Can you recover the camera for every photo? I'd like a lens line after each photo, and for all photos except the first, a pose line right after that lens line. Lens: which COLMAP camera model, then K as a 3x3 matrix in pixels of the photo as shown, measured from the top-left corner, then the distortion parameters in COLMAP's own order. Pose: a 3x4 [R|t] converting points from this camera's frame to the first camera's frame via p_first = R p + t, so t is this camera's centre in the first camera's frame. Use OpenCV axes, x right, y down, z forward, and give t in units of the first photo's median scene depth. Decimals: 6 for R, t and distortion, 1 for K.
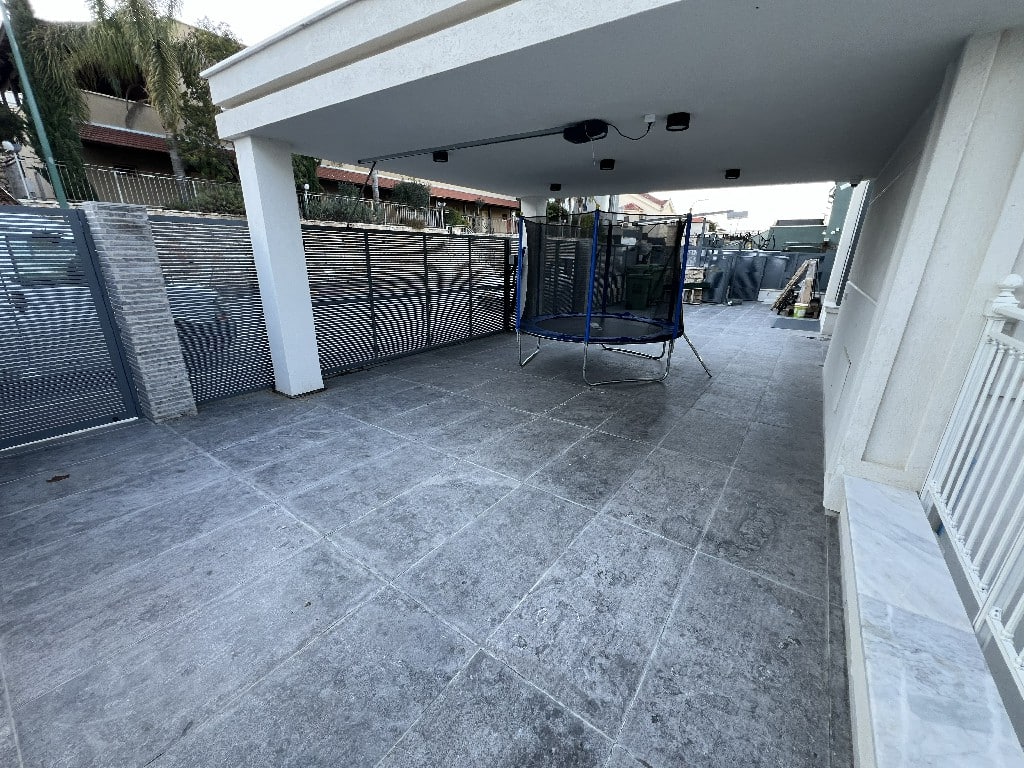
lens RADIAL K [[408.4, 0, 511.2], [0, 408.4, 384.8], [0, 0, 1]] dist [0.005473, 0.000536]
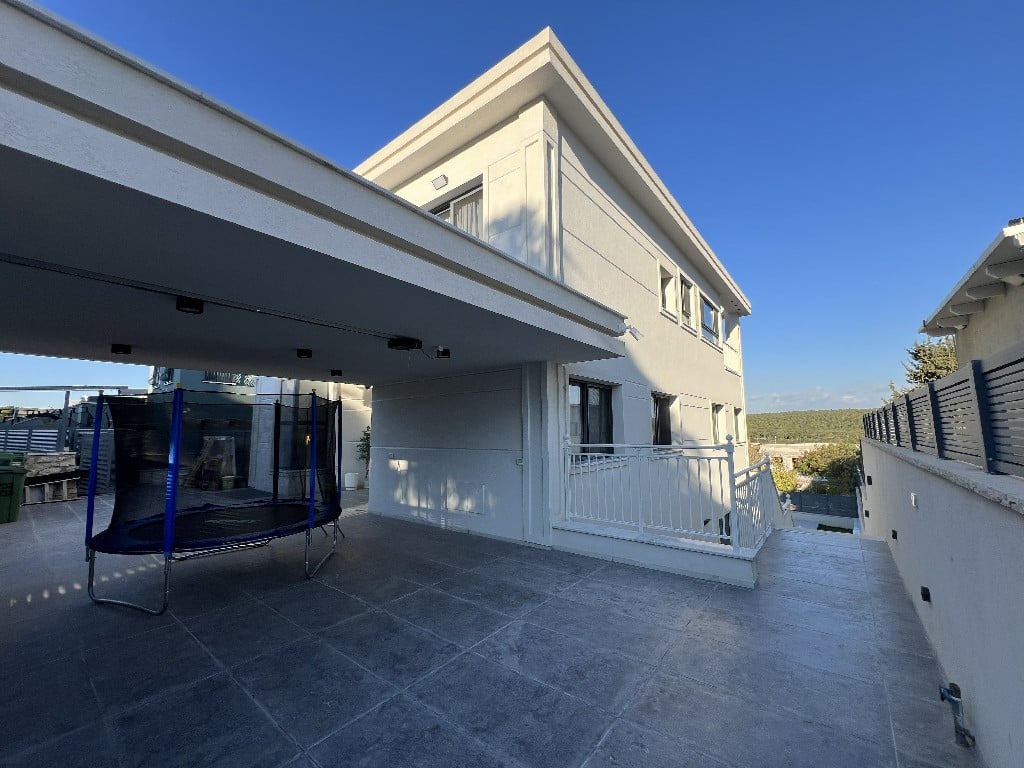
lens RADIAL K [[408.4, 0, 510.4], [0, 408.4, 378.0], [0, 0, 1]] dist [0.005473, 0.000536]
pose [[0.051627, 0.108766, 0.992726, -1.129650], [0.321383, 0.939362, -0.119633, -0.257463], [-0.945541, 0.325222, 0.013541, 0.719445]]
